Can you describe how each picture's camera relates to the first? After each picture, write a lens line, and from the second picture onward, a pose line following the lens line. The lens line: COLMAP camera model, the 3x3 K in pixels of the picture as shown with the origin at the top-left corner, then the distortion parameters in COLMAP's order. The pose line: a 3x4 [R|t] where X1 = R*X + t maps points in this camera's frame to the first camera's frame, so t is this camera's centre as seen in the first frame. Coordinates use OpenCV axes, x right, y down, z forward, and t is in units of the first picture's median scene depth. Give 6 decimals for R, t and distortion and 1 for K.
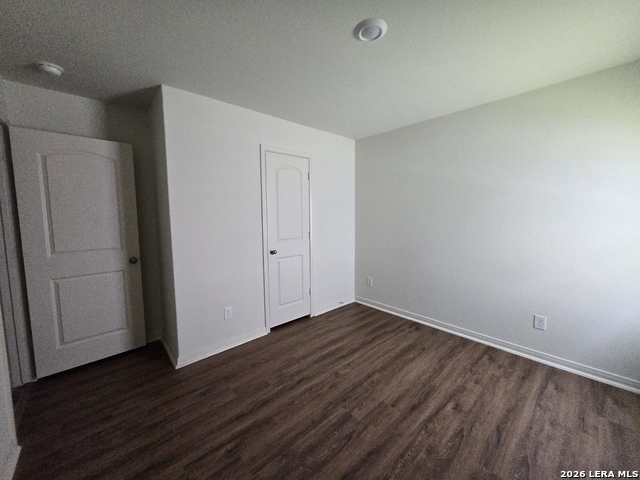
lens RADIAL K [[256.5, 0, 319.2], [0, 256.5, 236.1], [0, 0, 1]] dist [0.002913, -0.000106]
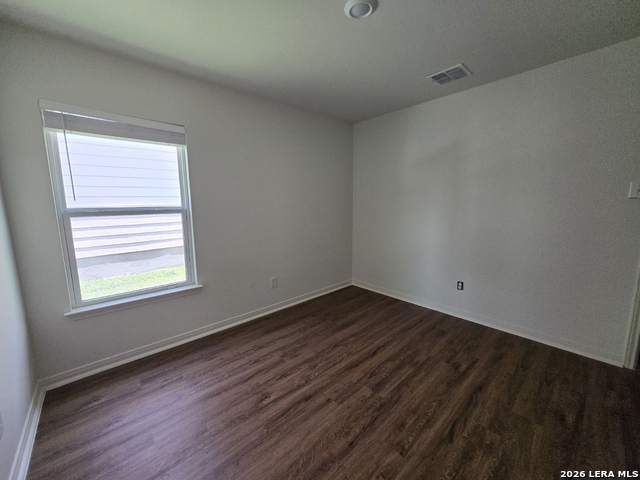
lens RADIAL K [[256.5, 0, 321.5], [0, 256.5, 239.0], [0, 0, 1]] dist [0.002913, -0.000106]
pose [[-0.999740, 0.022661, 0.002610, 0.316845], [0.022630, 0.970961, 0.238166, -0.145797], [0.002863, 0.238163, -0.971221, 1.876231]]
